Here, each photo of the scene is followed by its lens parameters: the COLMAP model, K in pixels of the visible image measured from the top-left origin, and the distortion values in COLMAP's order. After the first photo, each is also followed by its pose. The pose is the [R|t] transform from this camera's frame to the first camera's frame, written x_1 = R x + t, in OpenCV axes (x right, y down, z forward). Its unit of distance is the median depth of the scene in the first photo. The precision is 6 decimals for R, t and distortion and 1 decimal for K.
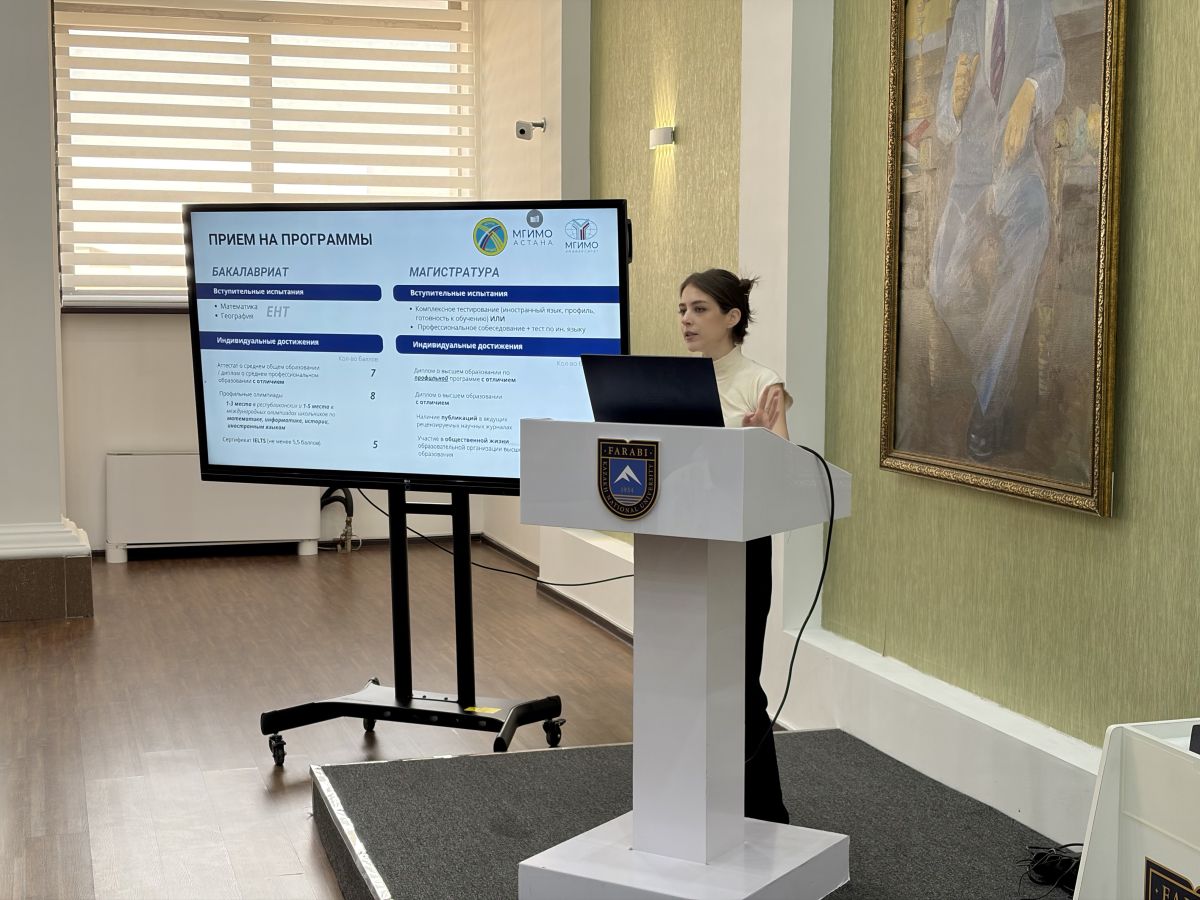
lens RADIAL K [[1805.6, 0, 597.0], [0, 1805.6, 447.5], [0, 0, 1]] dist [0.244798, 0.000000]
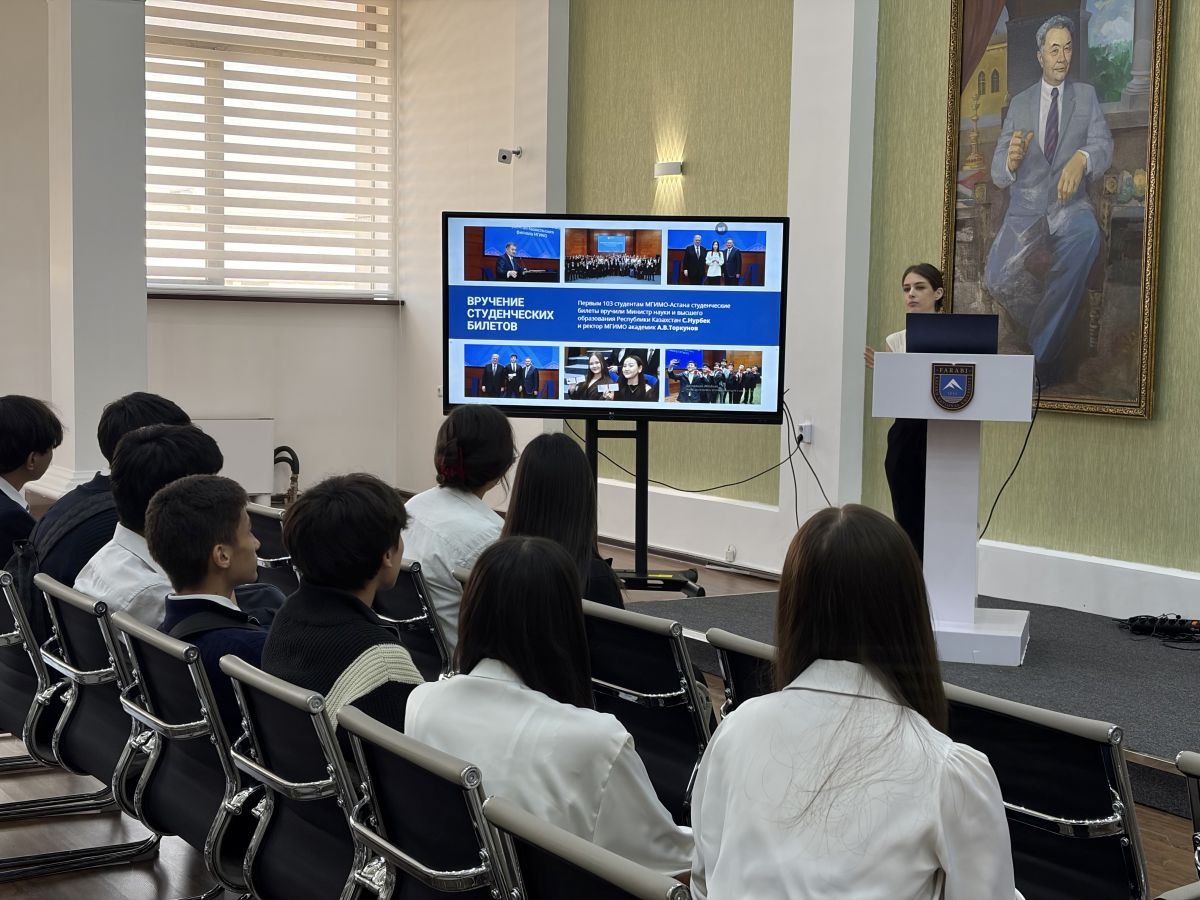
lens RADIAL K [[1805.6, 0, 622.5], [0, 1805.6, 417.8], [0, 0, 1]] dist [0.244798, 0.000000]
pose [[0.956882, -0.001019, 0.290474, -0.586554], [0.007743, 0.999728, -0.022001, 0.062052], [-0.290372, 0.023302, 0.956630, -0.393646]]
